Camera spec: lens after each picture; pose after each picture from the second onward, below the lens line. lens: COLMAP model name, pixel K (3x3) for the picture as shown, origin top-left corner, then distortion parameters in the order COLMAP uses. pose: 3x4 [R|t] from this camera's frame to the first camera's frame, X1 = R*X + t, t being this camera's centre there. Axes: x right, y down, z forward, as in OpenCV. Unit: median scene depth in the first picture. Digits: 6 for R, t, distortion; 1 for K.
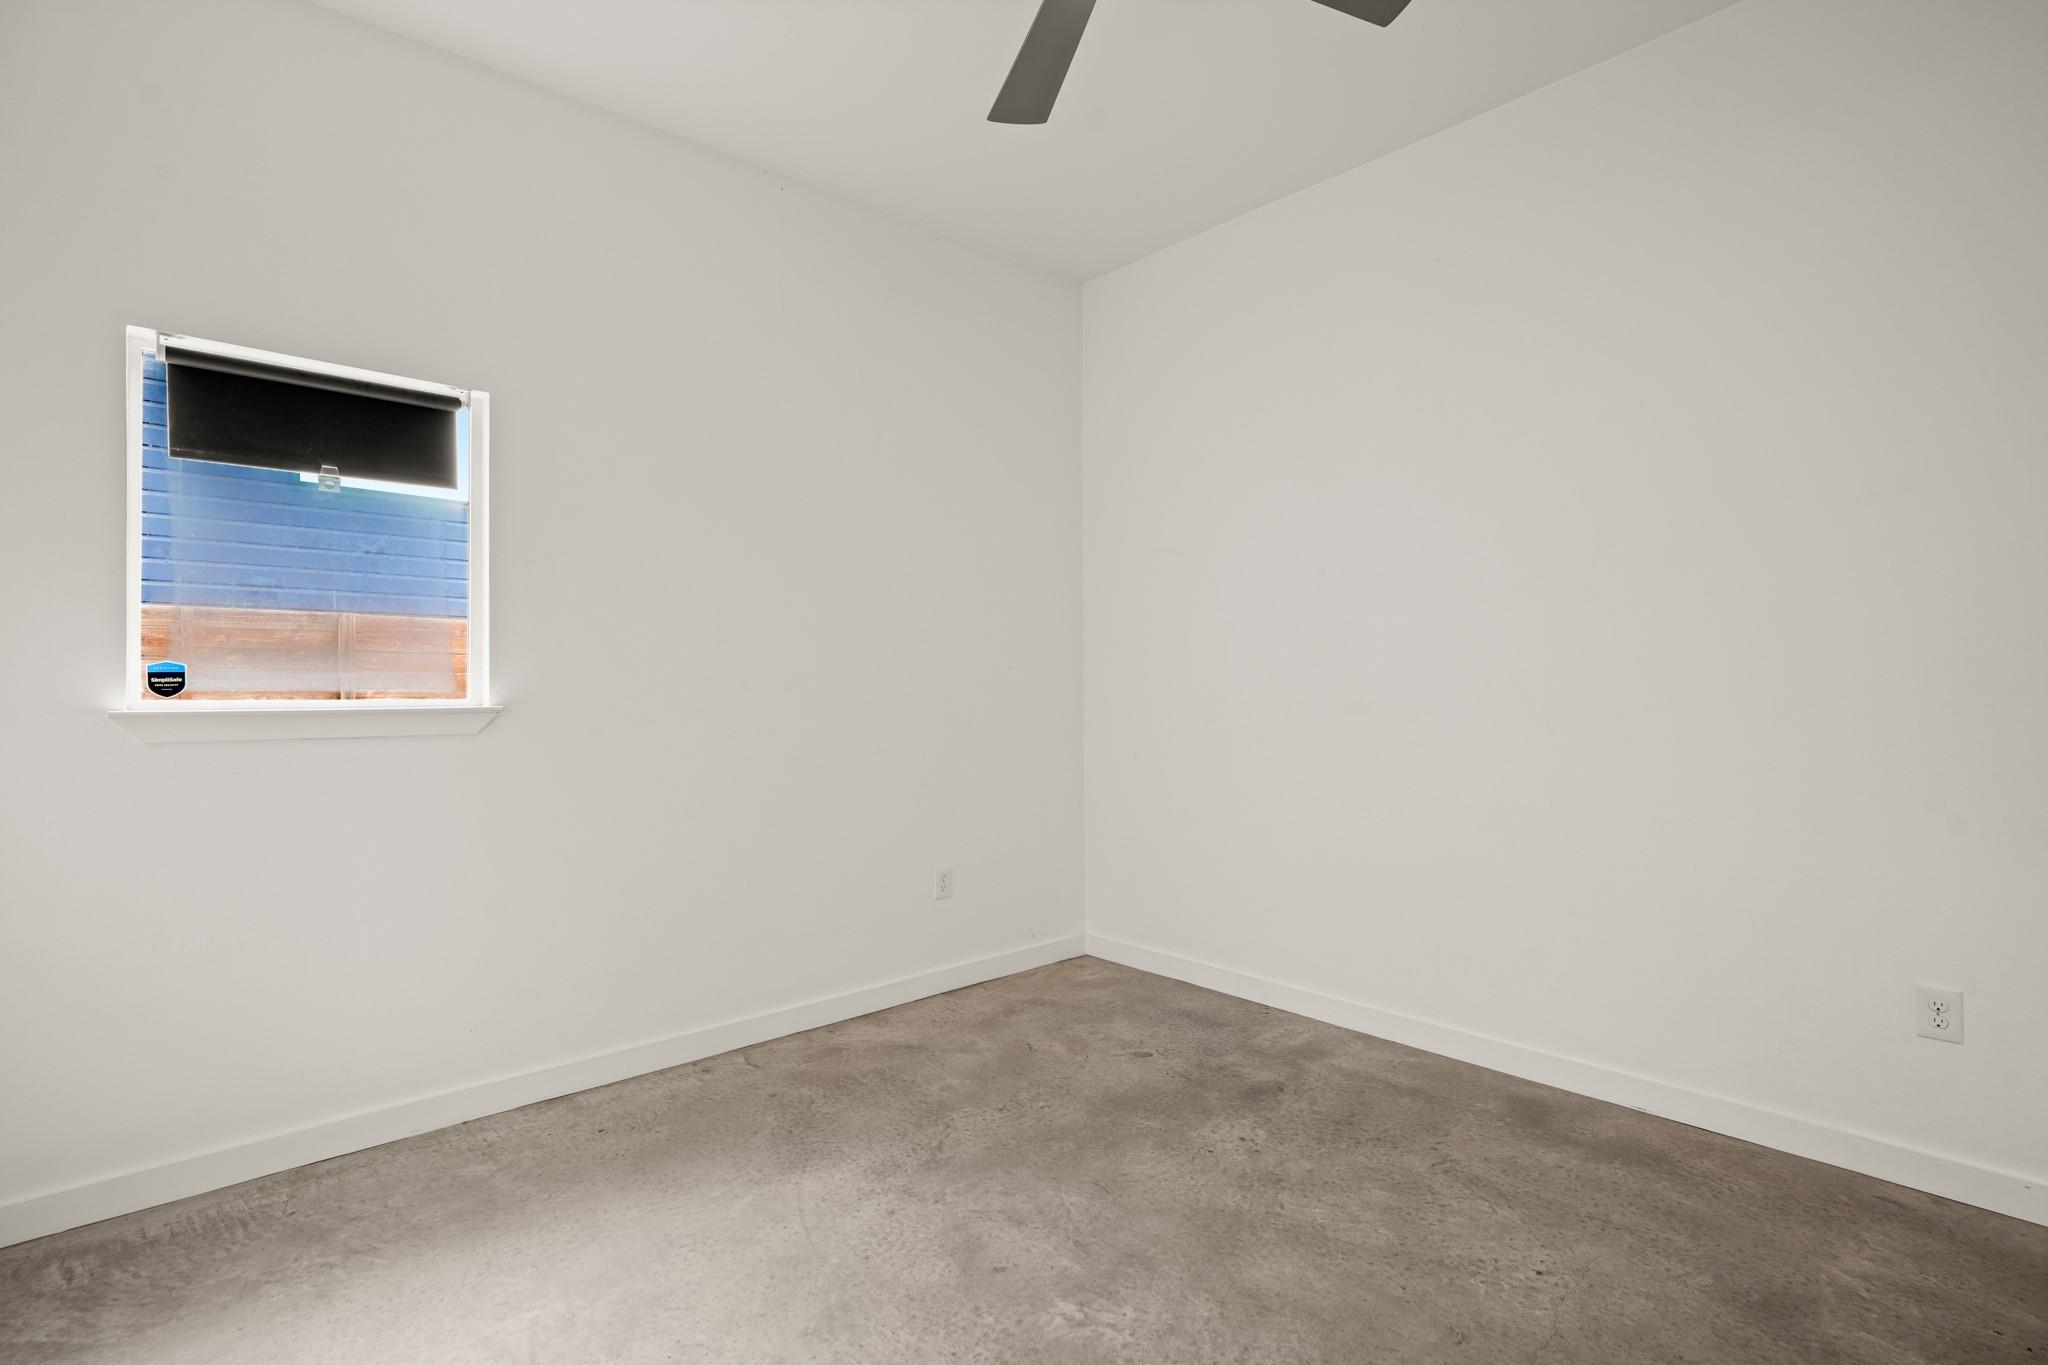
lens RADIAL K [[931.4, 0, 1021.1], [0, 931.4, 679.0], [0, 0, 1]] dist [-0.006846, 0.002111]
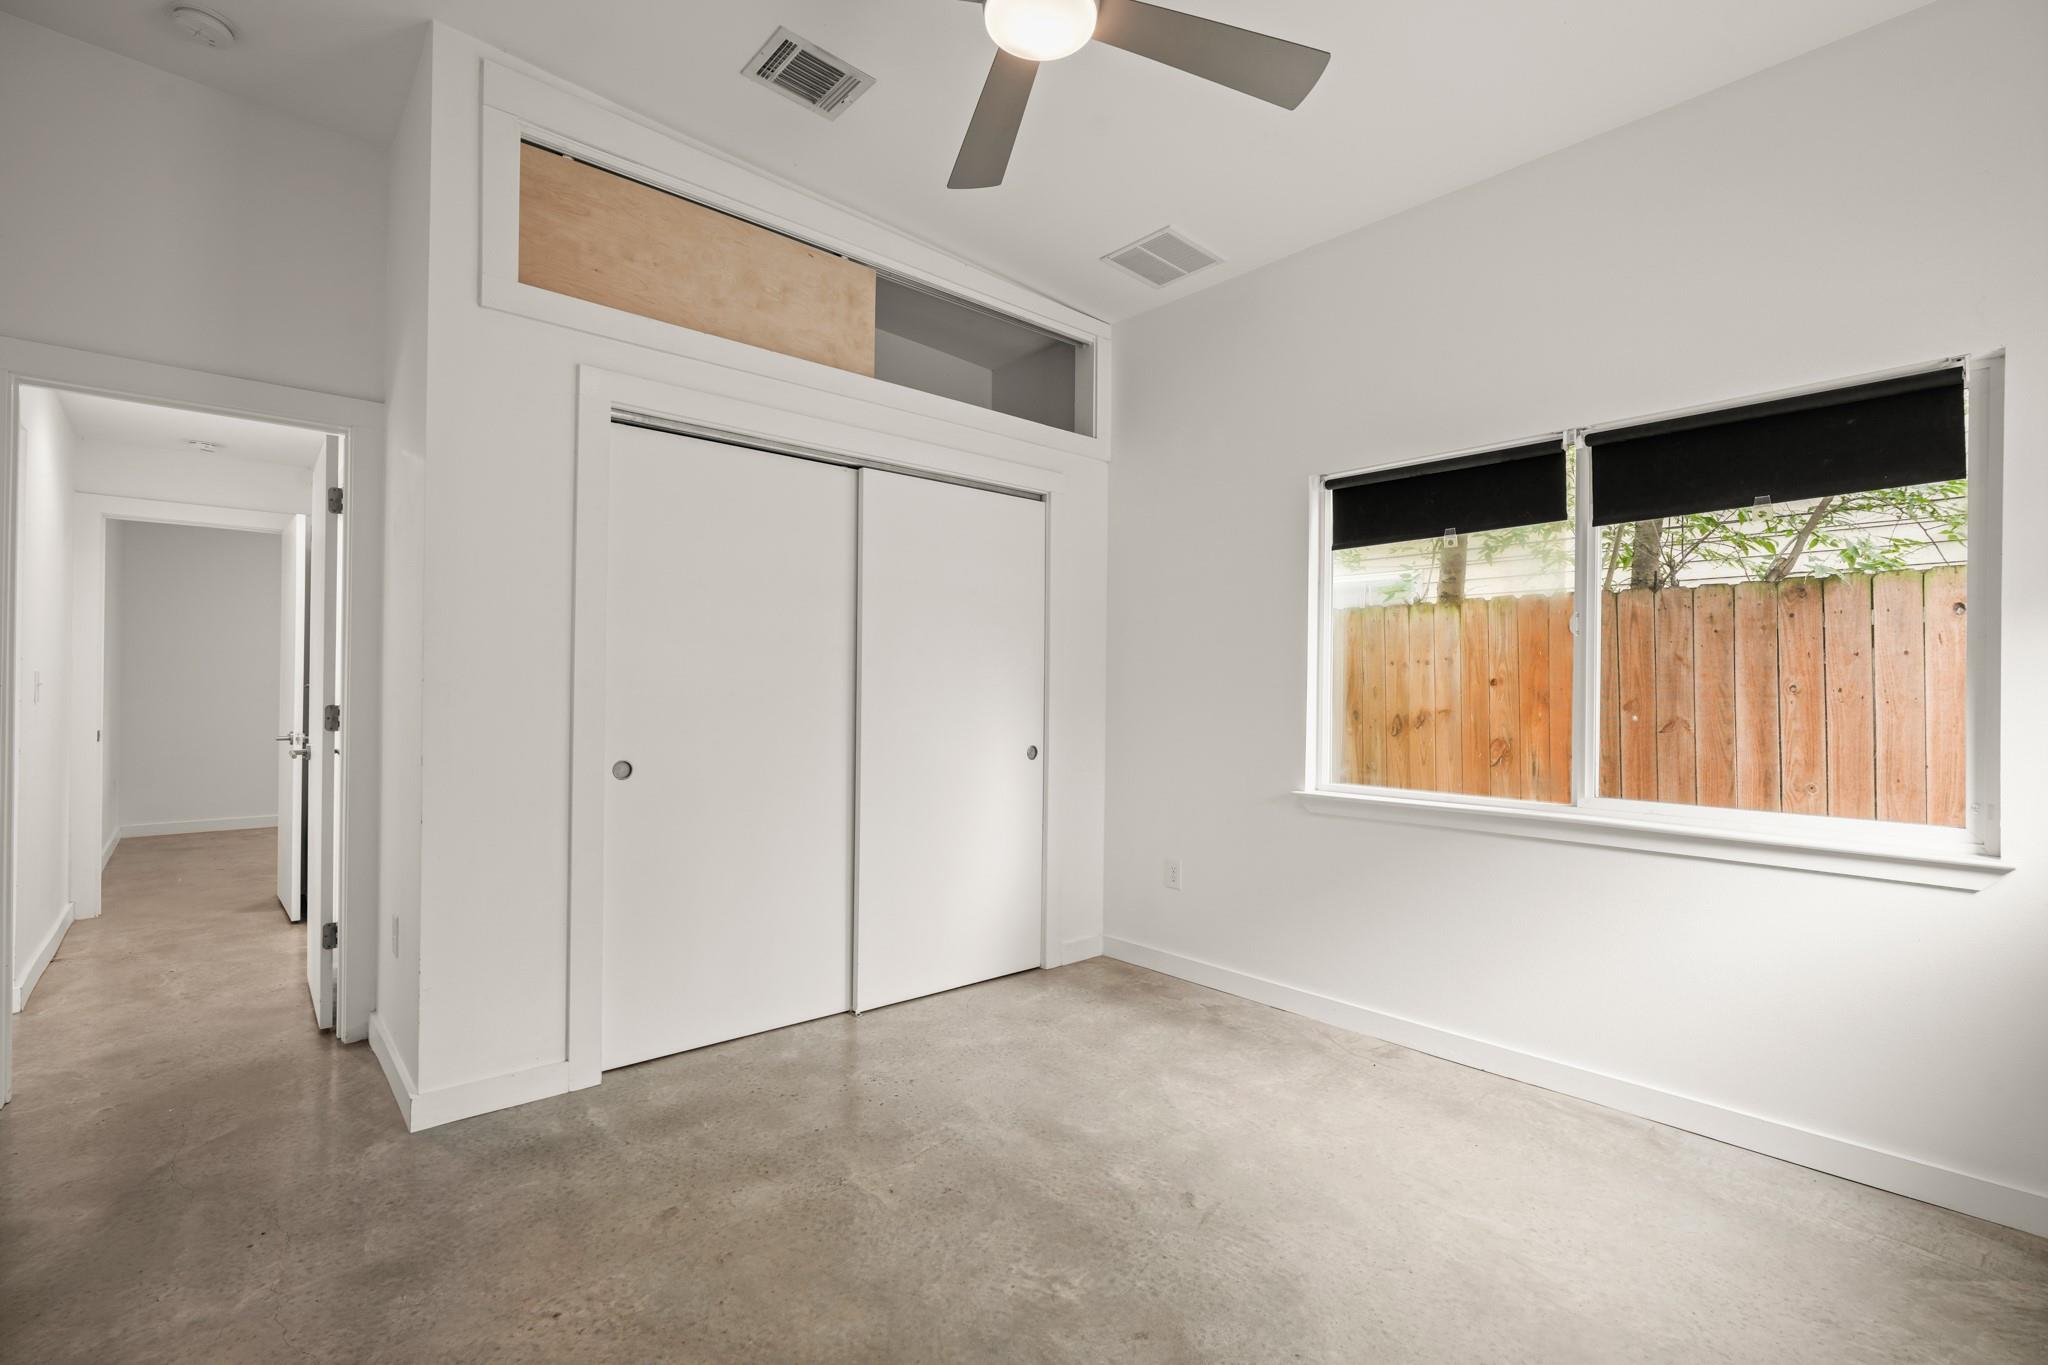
lens RADIAL K [[931.4, 0, 1028.8], [0, 931.4, 683.5], [0, 0, 1]] dist [-0.006846, 0.002111]
pose [[-0.999856, -0.012671, 0.011296, 0.069417], [-0.012896, 0.999714, -0.020117, 0.018049], [-0.011038, -0.020260, -0.999734, 1.589903]]
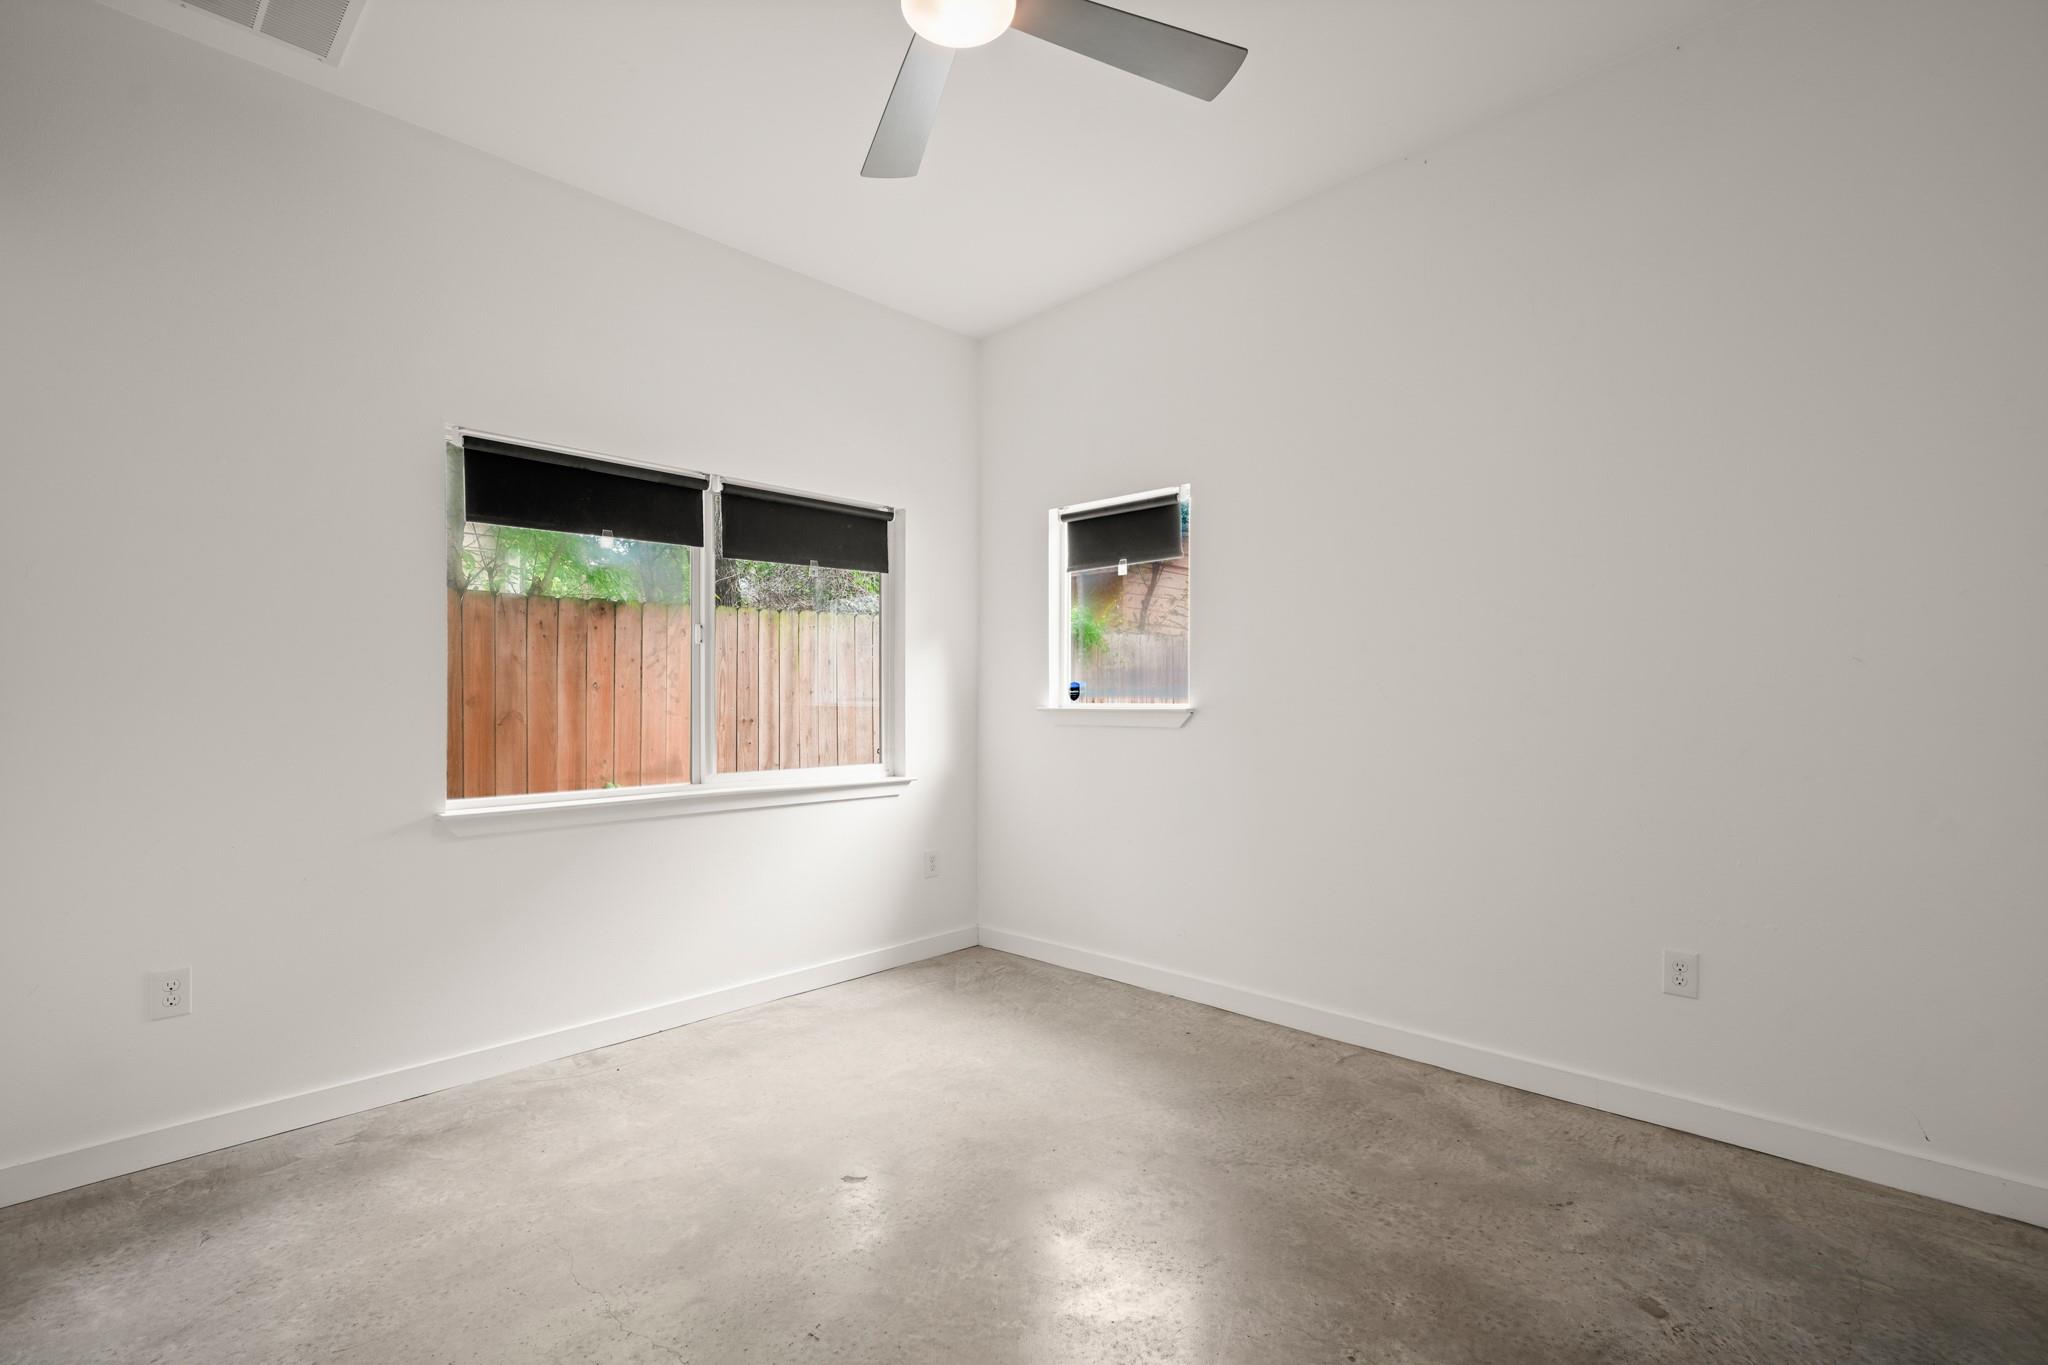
lens RADIAL K [[931.4, 0, 1025.9], [0, 931.4, 695.7], [0, 0, 1]] dist [-0.006846, 0.002111]
pose [[0.079231, -0.001178, -0.996856, 0.914347], [0.009395, 0.999956, -0.000435, 0.010822], [0.996812, -0.009331, 0.079239, 0.735480]]
